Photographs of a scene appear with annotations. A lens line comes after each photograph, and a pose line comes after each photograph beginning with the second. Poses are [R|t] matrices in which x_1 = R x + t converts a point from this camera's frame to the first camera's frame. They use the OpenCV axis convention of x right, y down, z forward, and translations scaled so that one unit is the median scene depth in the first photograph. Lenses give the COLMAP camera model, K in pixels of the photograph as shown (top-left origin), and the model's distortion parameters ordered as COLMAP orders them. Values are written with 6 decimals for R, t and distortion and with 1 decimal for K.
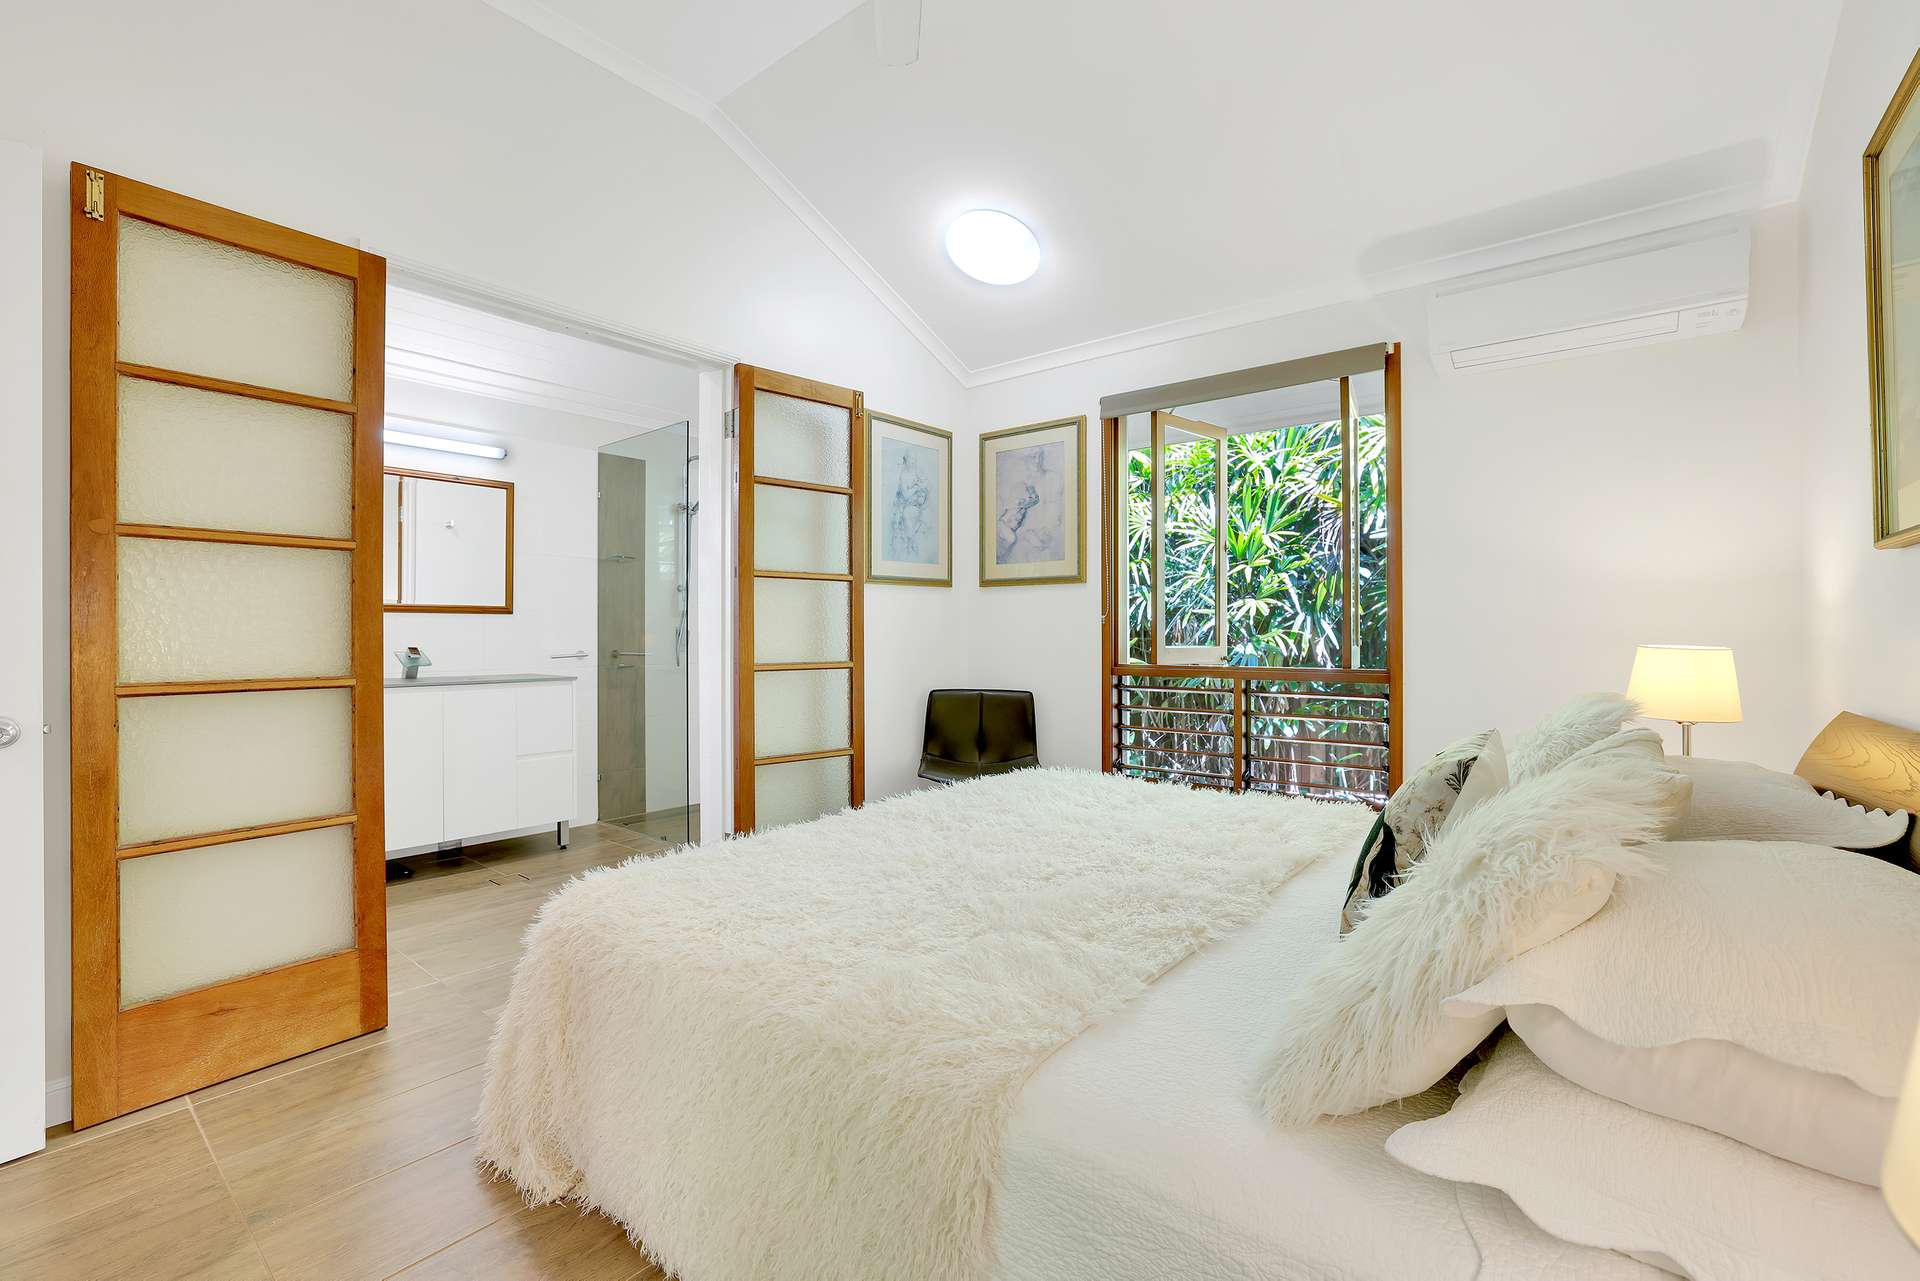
lens RADIAL K [[823.8, 0, 960.0], [0, 823.8, 640.5], [0, 0, 1]] dist [-0.048991, 0.015821]
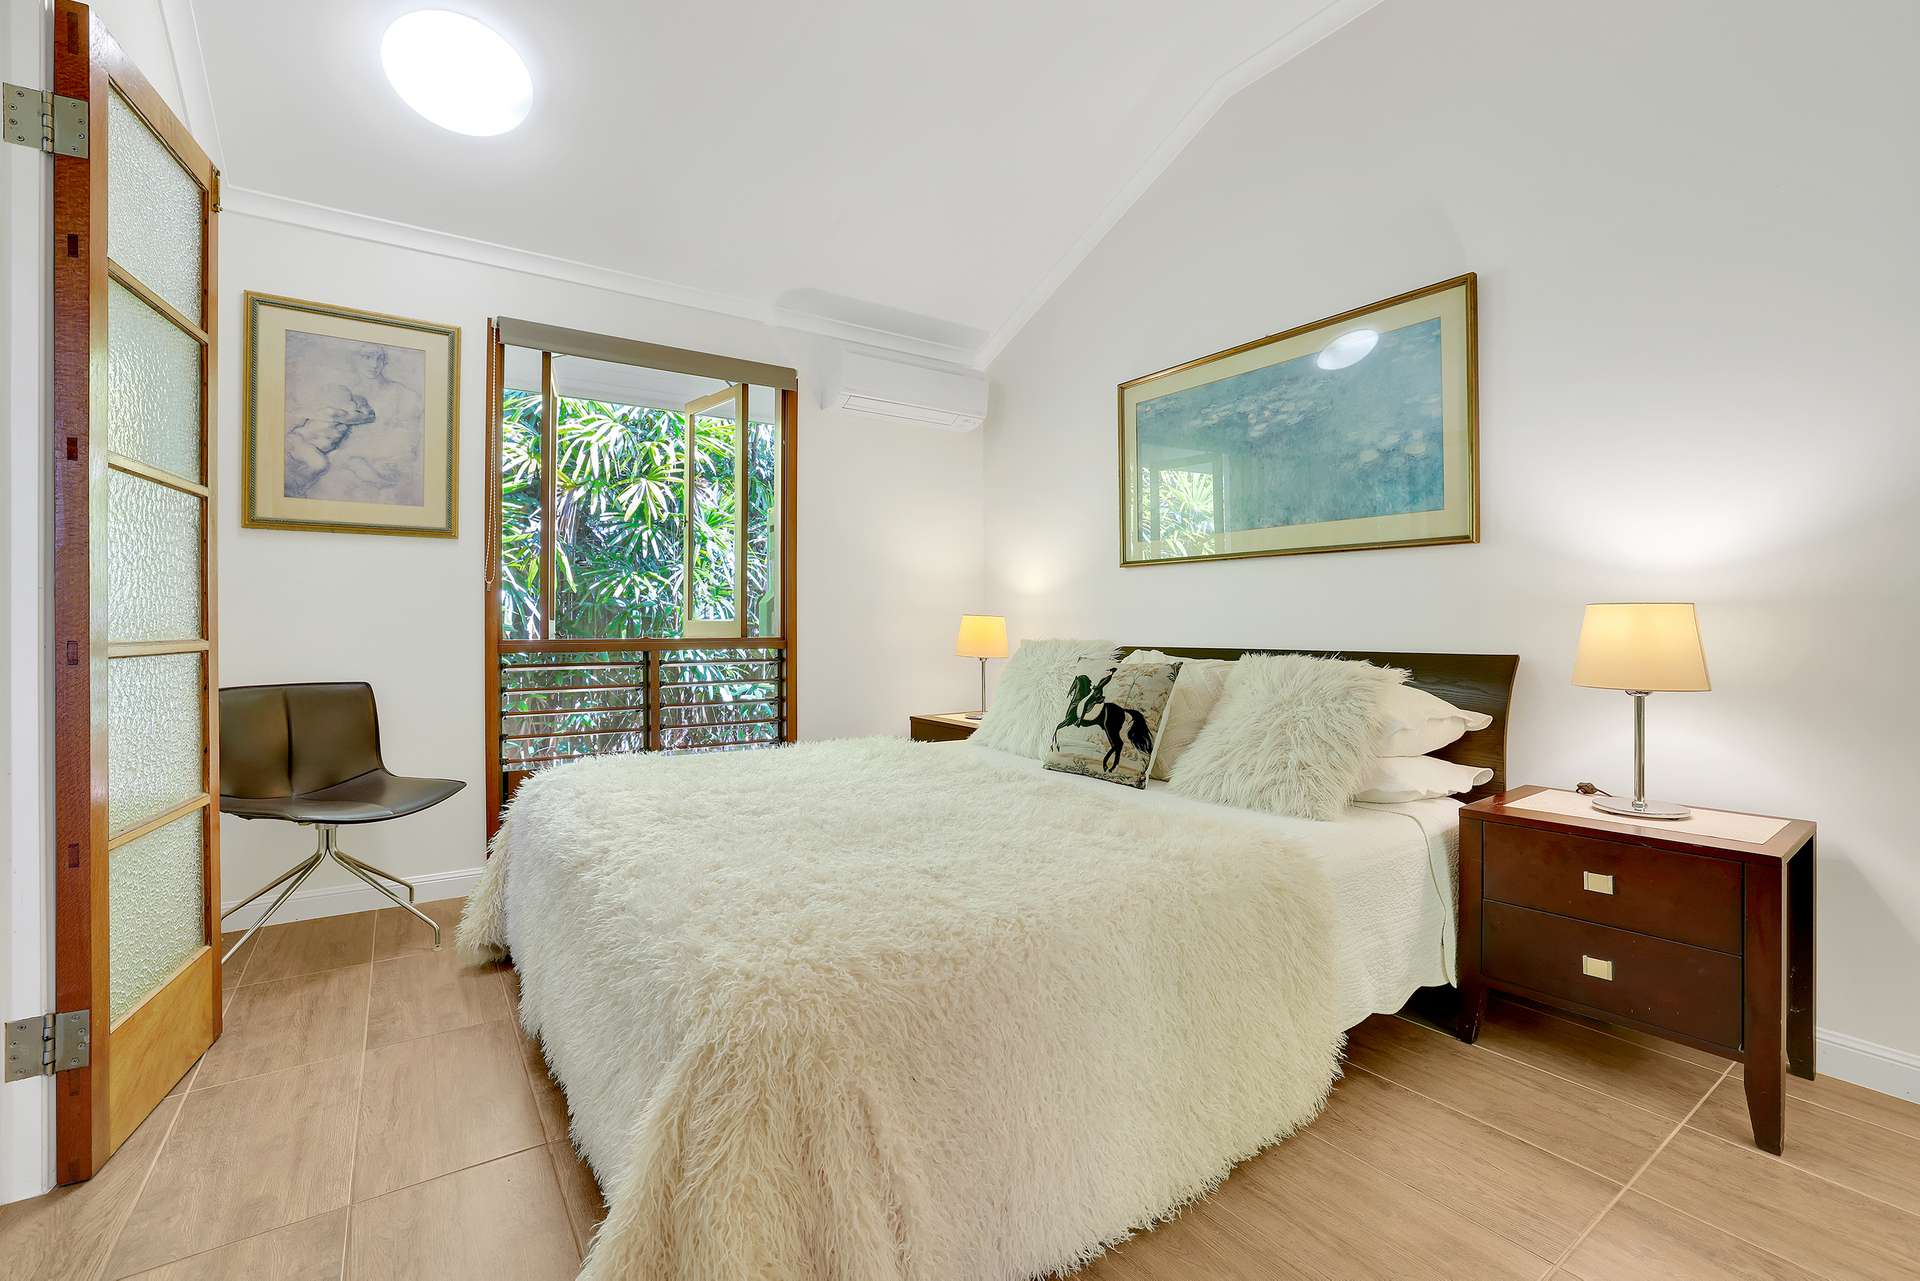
lens RADIAL K [[823.8, 0, 960.0], [0, 823.8, 640.5], [0, 0, 1]] dist [-0.048991, 0.015821]
pose [[0.294775, -0.014869, 0.955451, -0.431220], [0.003429, 0.999889, 0.014502, 0.016849], [-0.955560, -0.000999, 0.294794, 0.294648]]
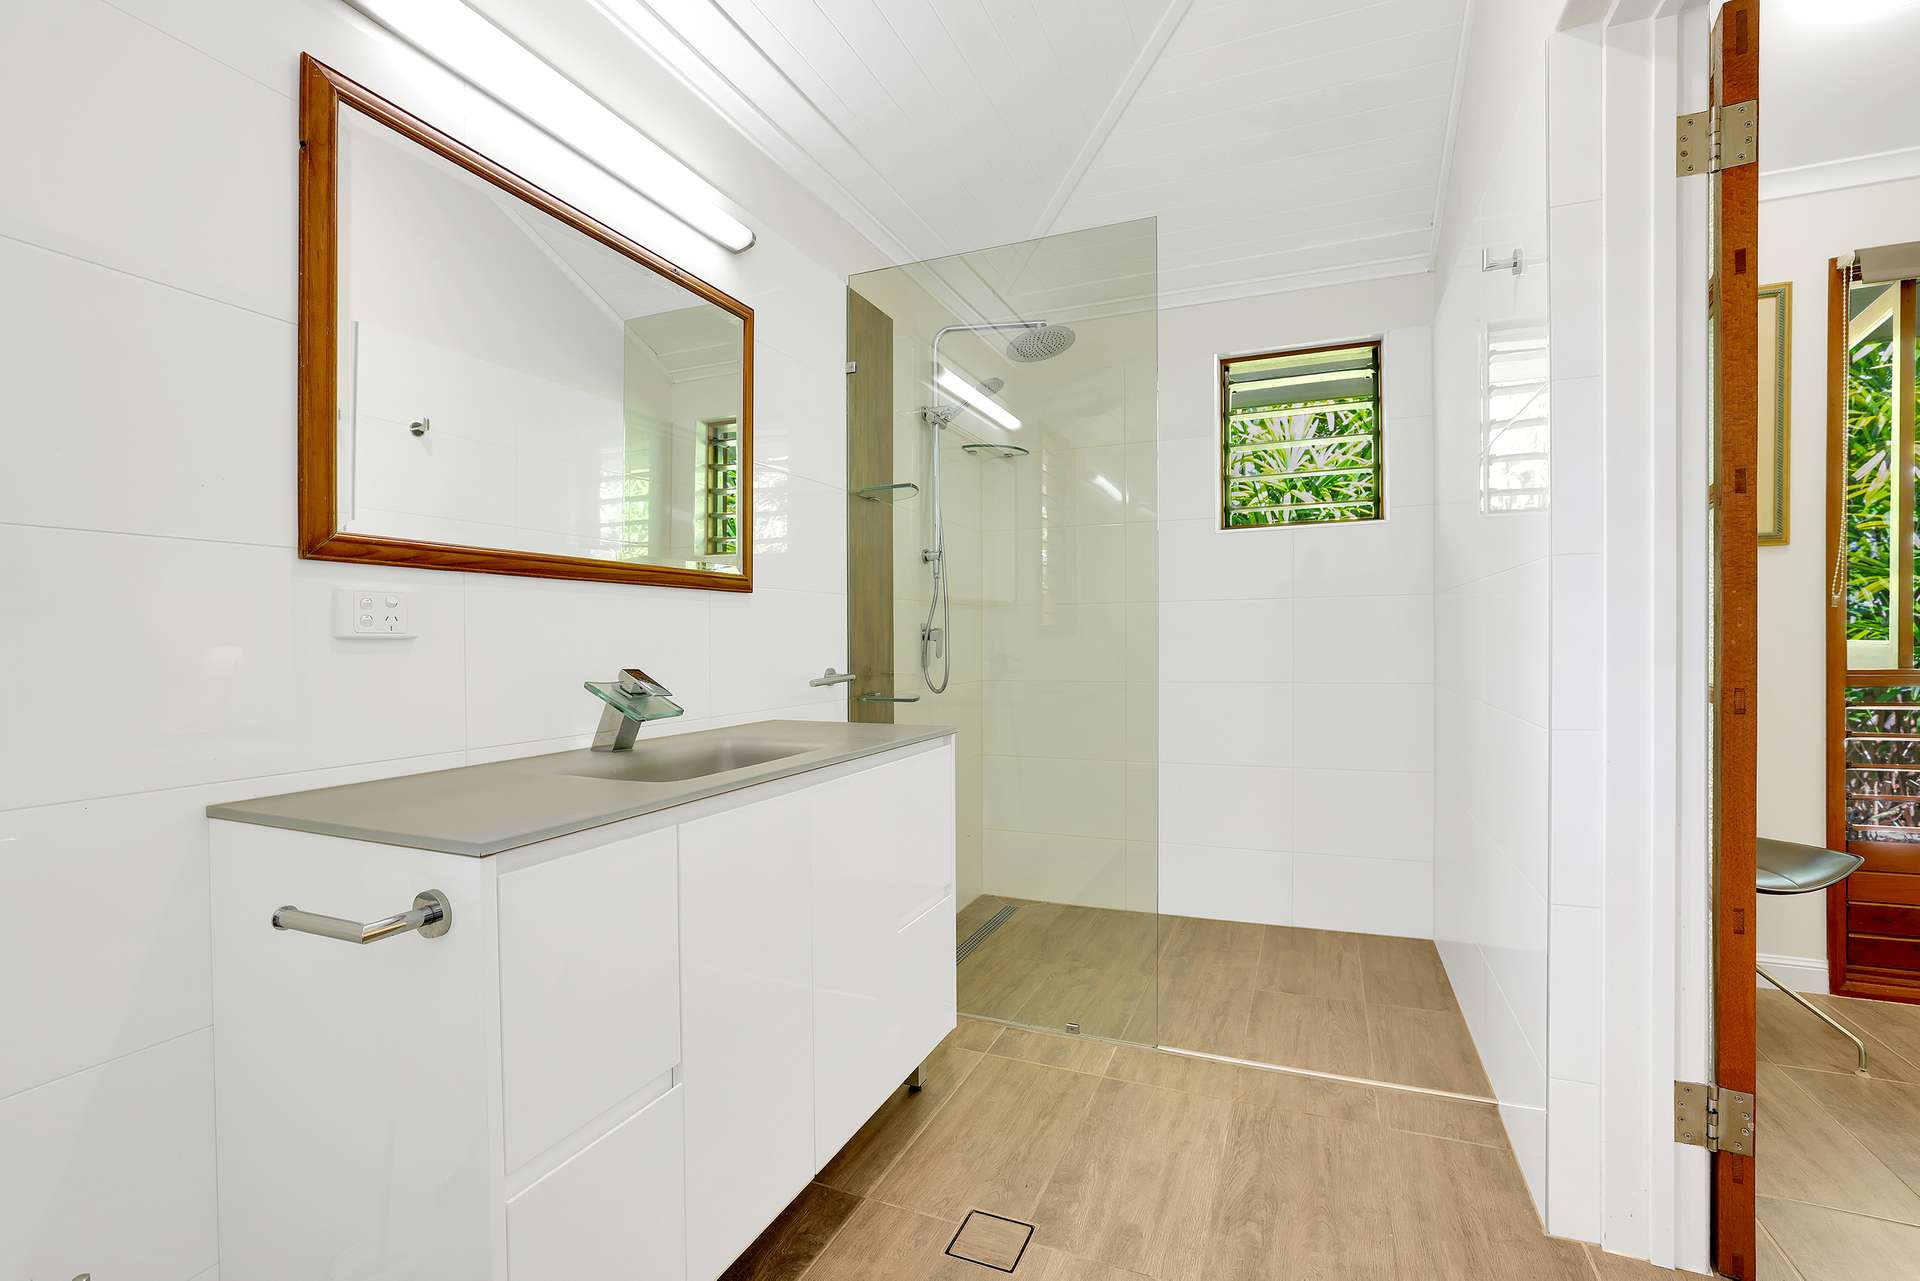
lens RADIAL K [[823.8, 0, 960.0], [0, 823.8, 640.5], [0, 0, 1]] dist [-0.048991, 0.015821]
pose [[0.961828, -0.009628, 0.273485, -0.610840], [0.008970, 0.999953, 0.003659, -0.003780], [-0.273507, -0.001066, 0.961869, 0.555280]]
